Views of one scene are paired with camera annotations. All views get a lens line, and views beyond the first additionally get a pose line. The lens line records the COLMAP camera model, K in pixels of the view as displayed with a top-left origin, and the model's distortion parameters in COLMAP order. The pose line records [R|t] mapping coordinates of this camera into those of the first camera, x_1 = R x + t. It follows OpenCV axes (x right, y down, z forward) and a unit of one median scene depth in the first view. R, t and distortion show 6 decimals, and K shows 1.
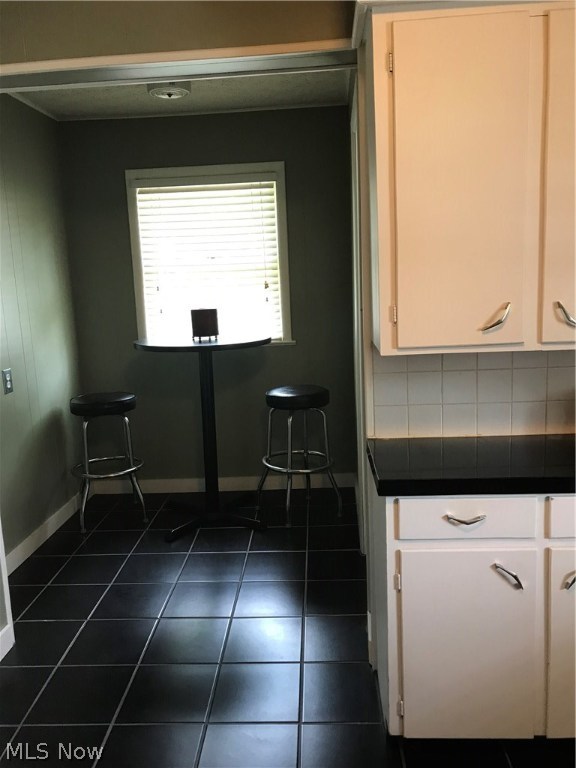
lens RADIAL K [[637.9, 0, 285.2], [0, 637.9, 383.4], [0, 0, 1]] dist [0.039854, -0.023894]
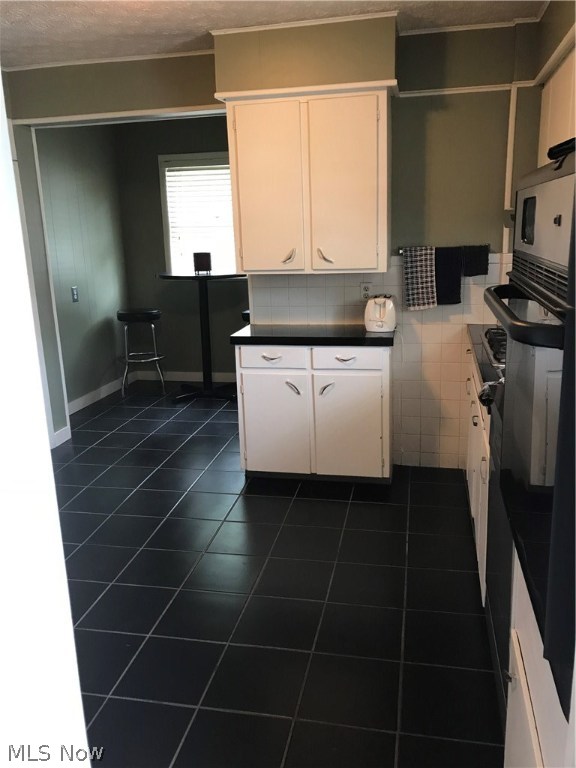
lens RADIAL K [[637.9, 0, 296.3], [0, 637.9, 384.4], [0, 0, 1]] dist [0.039854, -0.023894]
pose [[0.989793, 0.050850, -0.133133, 0.297329], [-0.041004, 0.996289, 0.075682, 0.067011], [0.136487, -0.069451, 0.988204, -0.458353]]
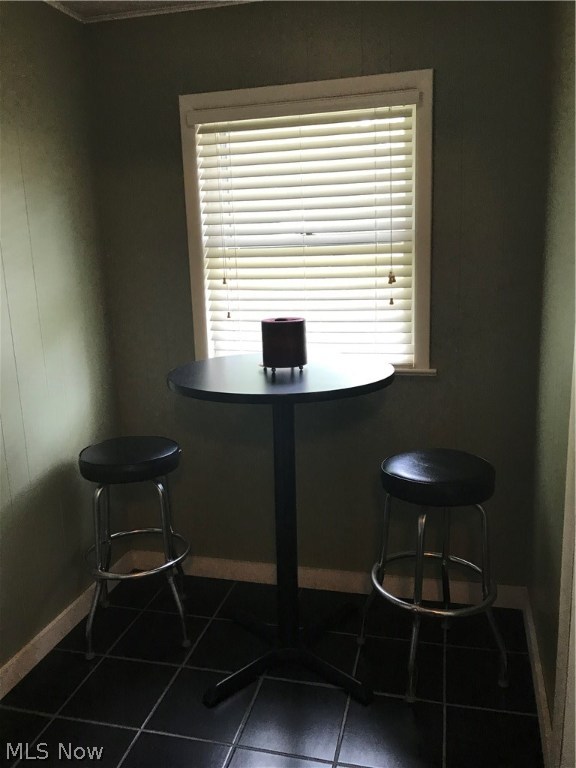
lens RADIAL K [[637.9, 0, 287.7], [0, 637.9, 368.0], [0, 0, 1]] dist [0.039854, -0.023894]
pose [[0.980413, 0.046359, -0.191418, -0.006469], [-0.040402, 0.998573, 0.034912, -0.090586], [0.192763, -0.026495, 0.980888, 0.399987]]
